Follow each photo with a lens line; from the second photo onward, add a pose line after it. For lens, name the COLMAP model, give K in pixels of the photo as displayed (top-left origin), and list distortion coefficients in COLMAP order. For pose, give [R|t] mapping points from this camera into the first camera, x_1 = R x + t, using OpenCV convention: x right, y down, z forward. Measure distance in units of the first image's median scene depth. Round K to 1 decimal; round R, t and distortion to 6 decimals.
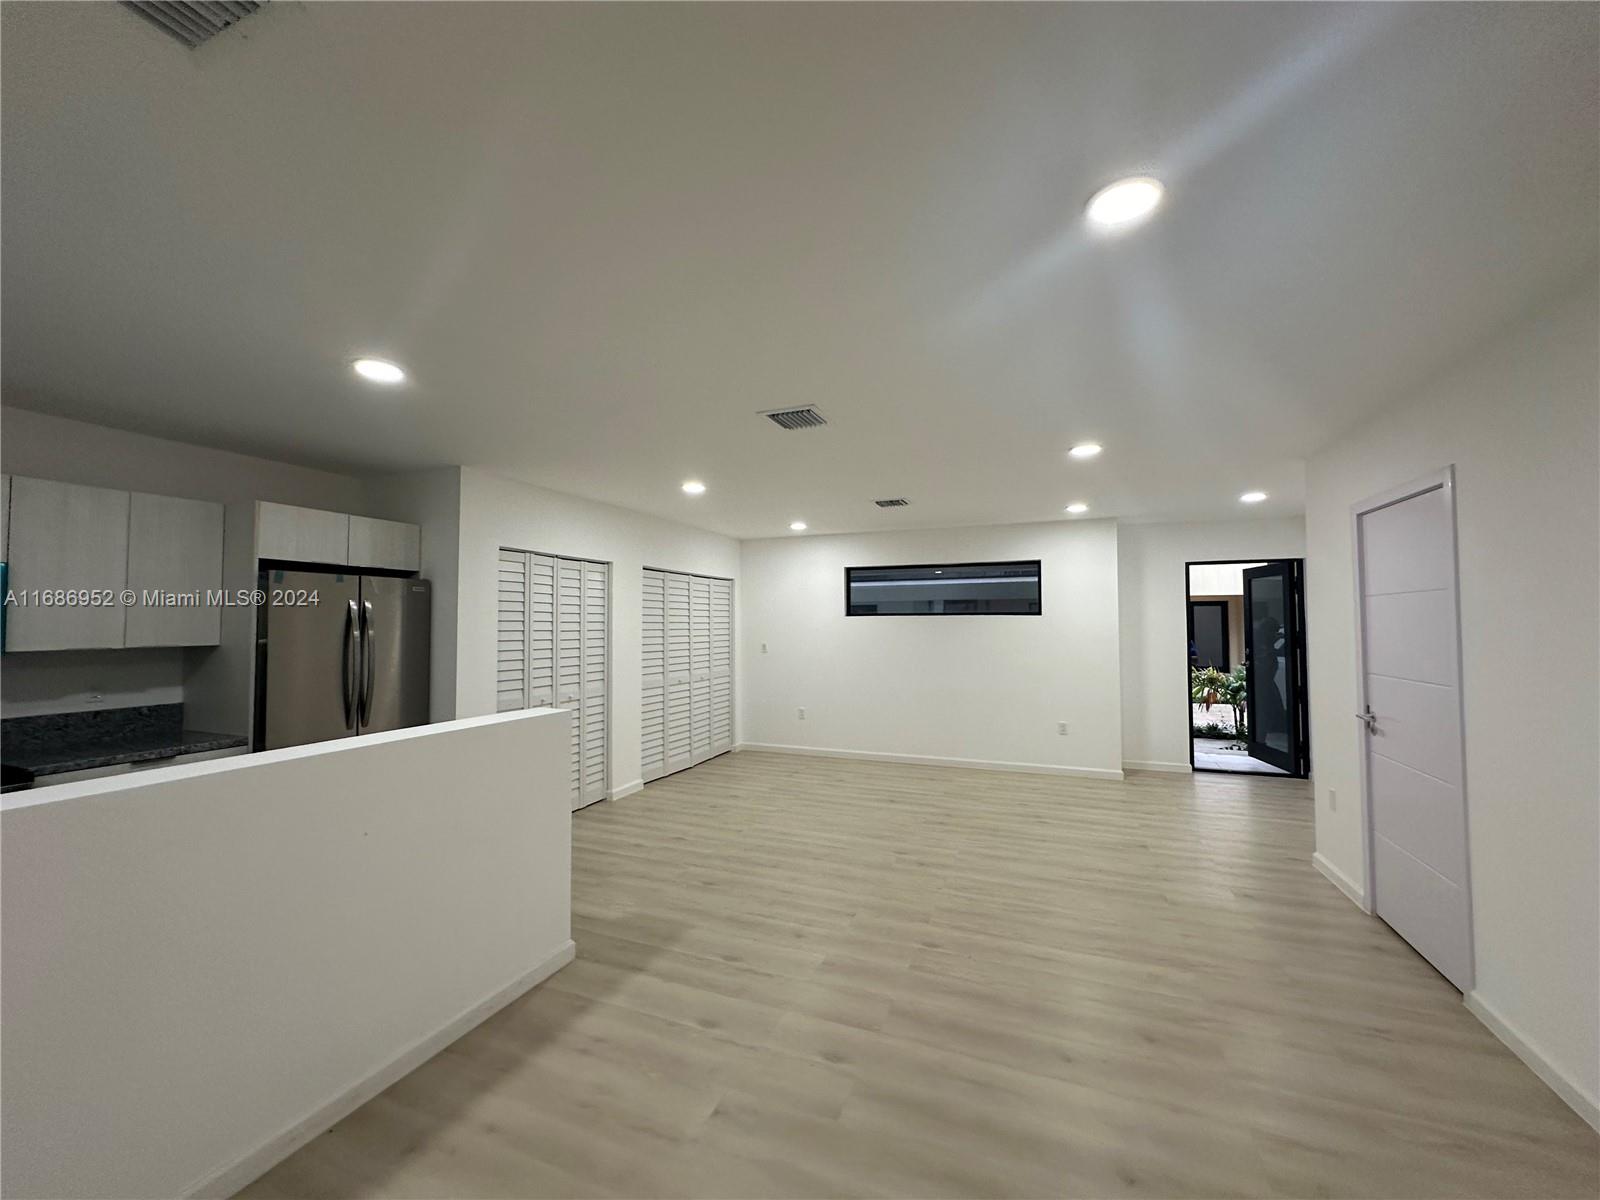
lens RADIAL K [[638.7, 0, 799.1], [0, 638.7, 598.0], [0, 0, 1]] dist [-0.002945, 0.000388]
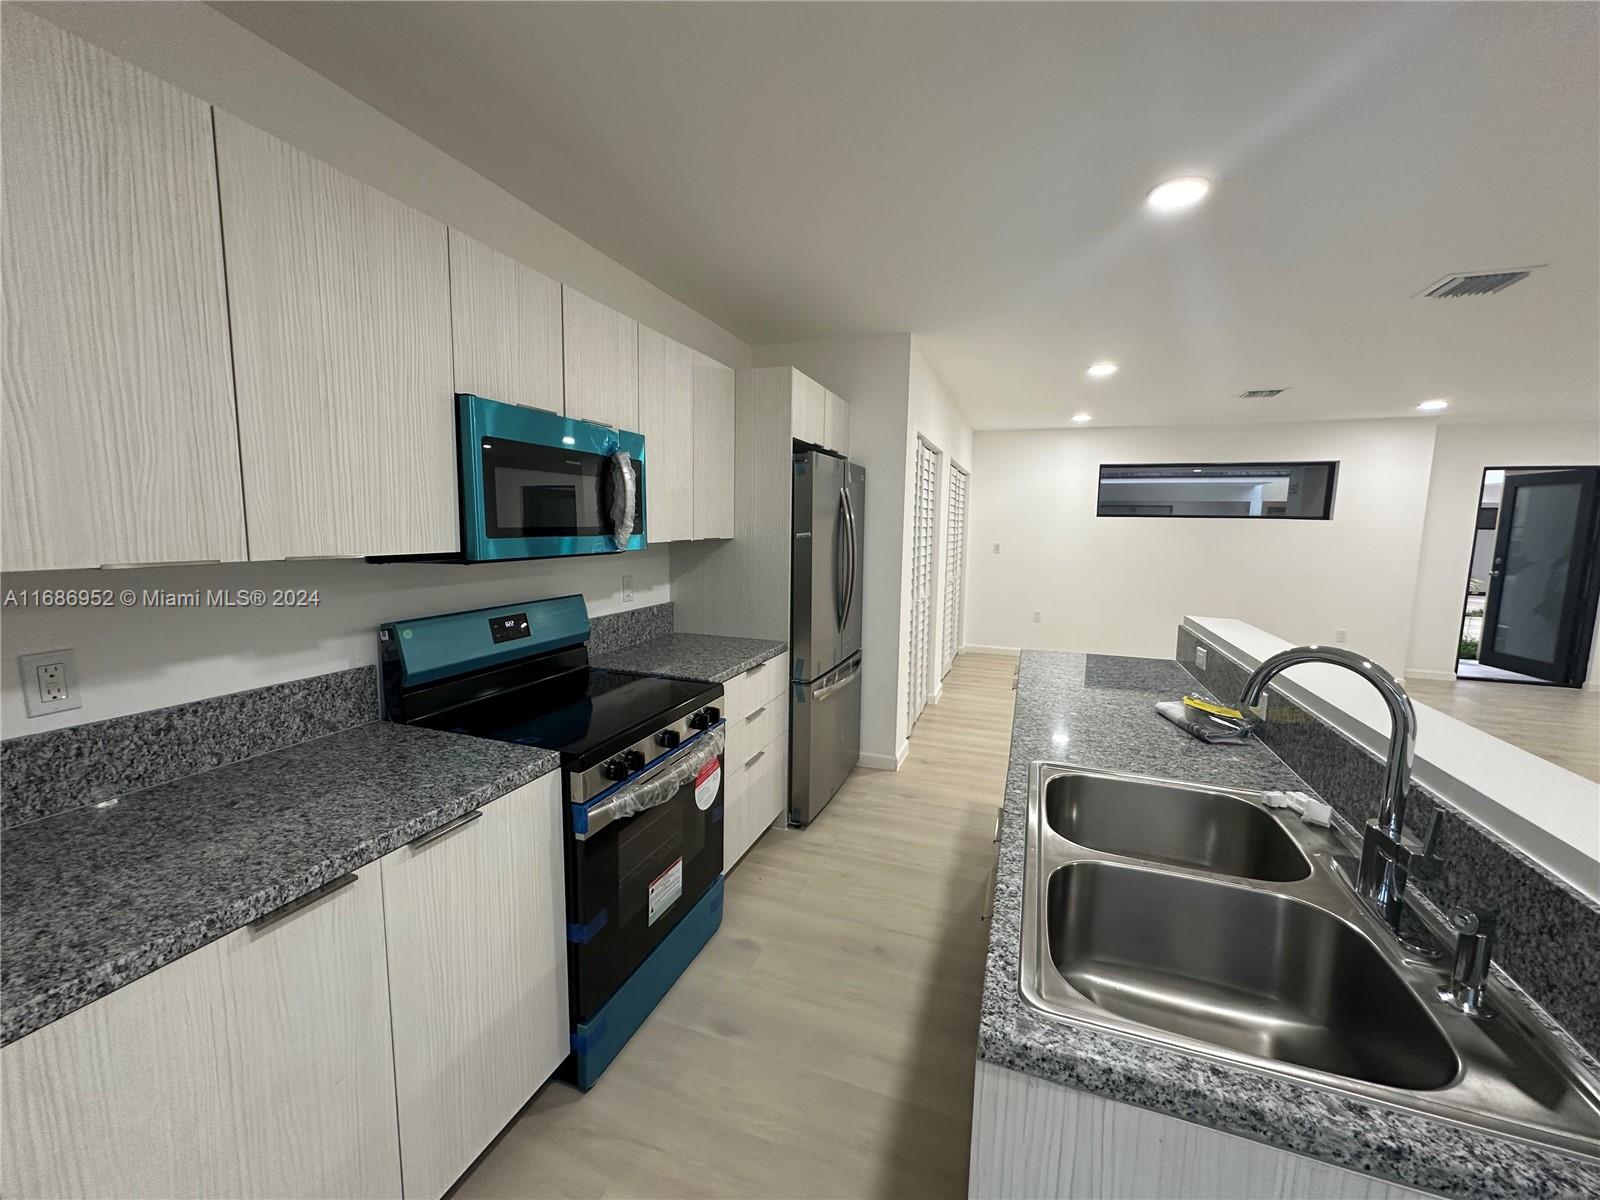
lens RADIAL K [[638.7, 0, 797.2], [0, 638.7, 597.0], [0, 0, 1]] dist [-0.002945, 0.000388]
pose [[0.999198, 0.015645, 0.036857, -0.622069], [-0.021249, 0.987376, 0.156965, 0.010766], [-0.033936, -0.157622, 0.986916, 0.088172]]
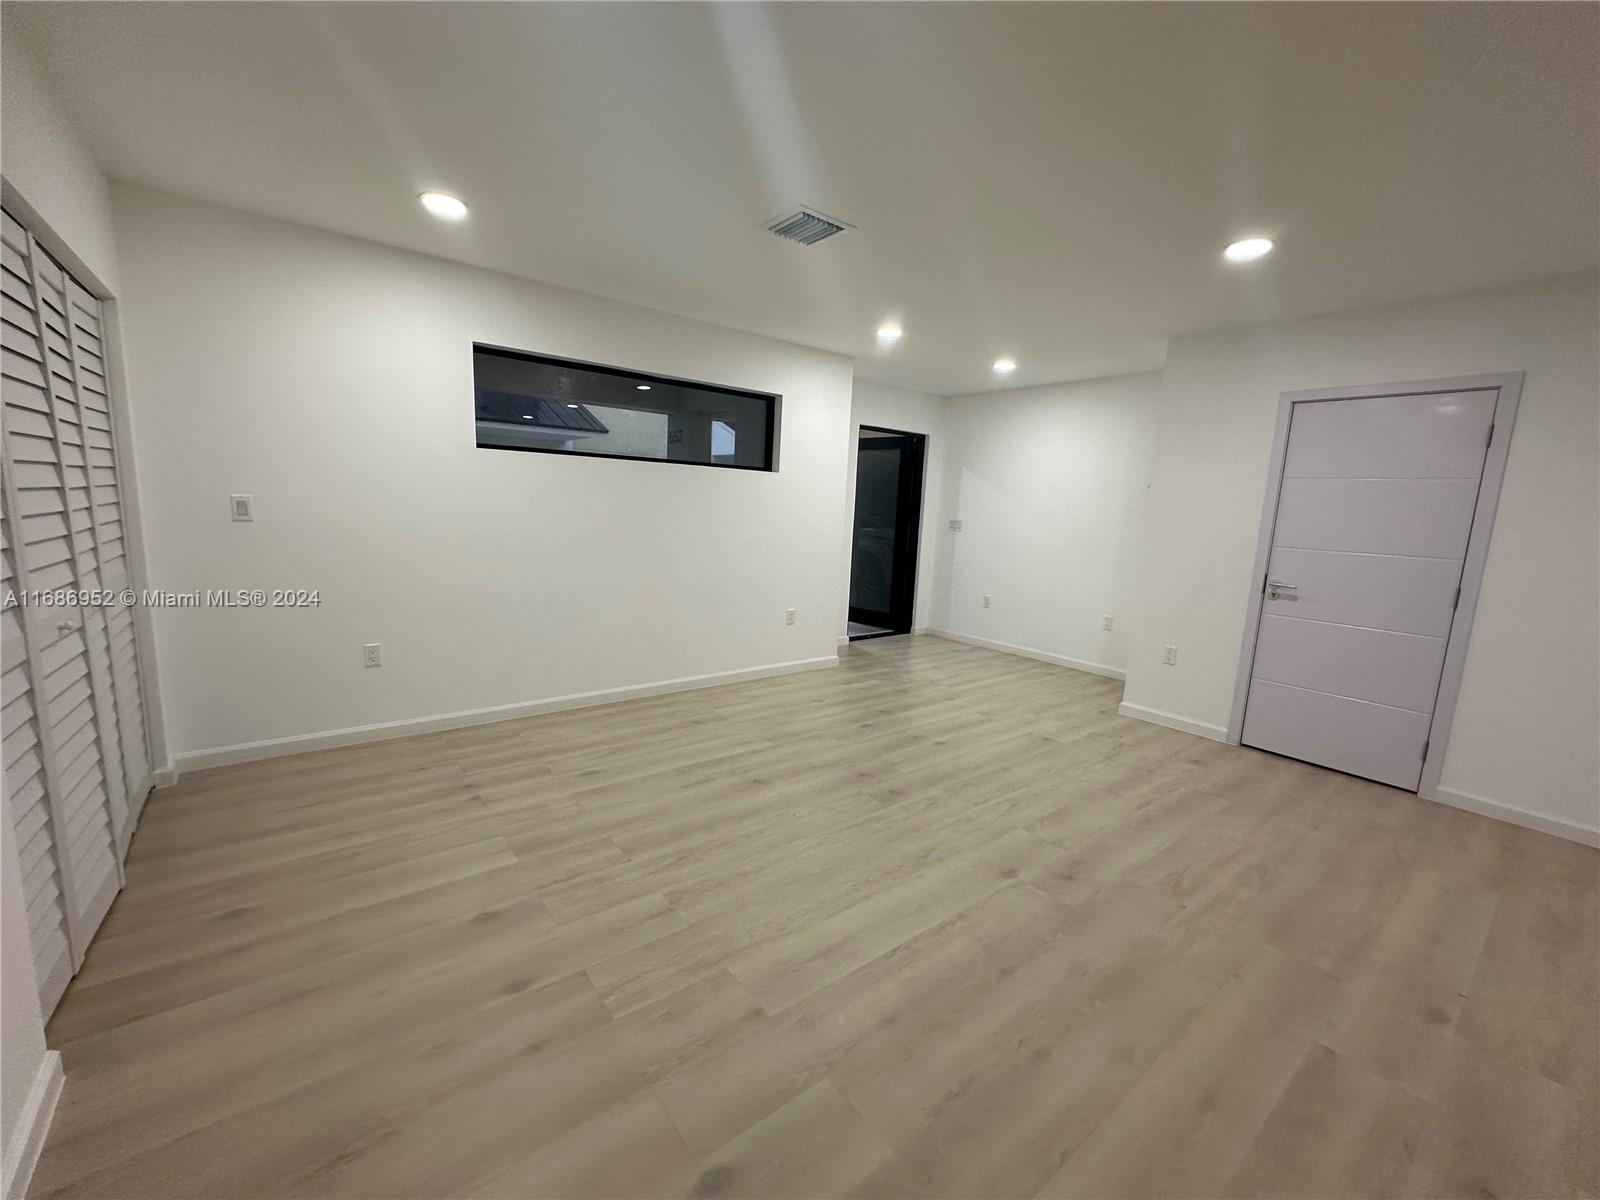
lens RADIAL K [[638.7, 0, 798.4], [0, 638.7, 597.6], [0, 0, 1]] dist [-0.002945, 0.000388]
pose [[0.492631, -0.103751, 0.864032, -0.367699], [-0.082213, 0.982879, 0.164895, 0.062439], [-0.866346, -0.152267, 0.475667, 0.822529]]
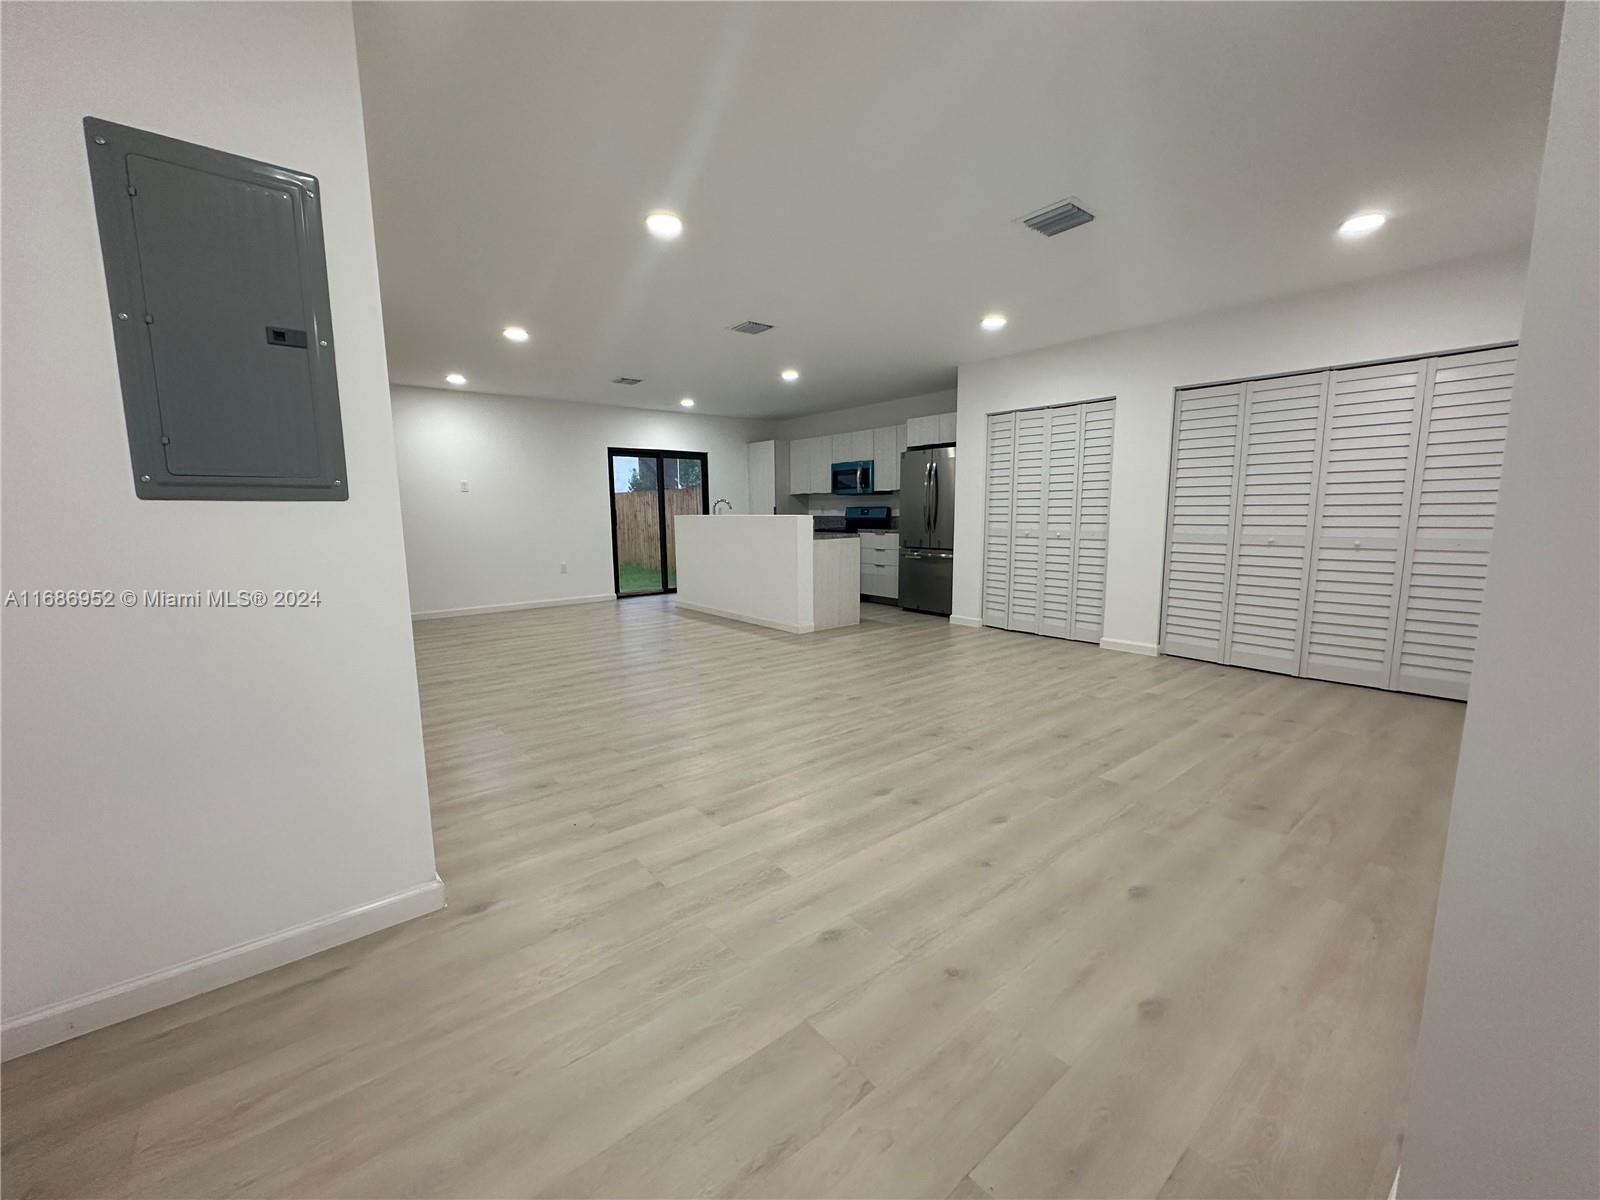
lens RADIAL K [[638.7, 0, 797.2], [0, 638.7, 596.8], [0, 0, 1]] dist [-0.002945, 0.000388]
pose [[-0.478260, 0.126535, -0.869055, 0.894014], [0.046412, 0.991825, 0.118868, 0.117089], [0.876991, 0.016515, -0.480223, 1.224284]]
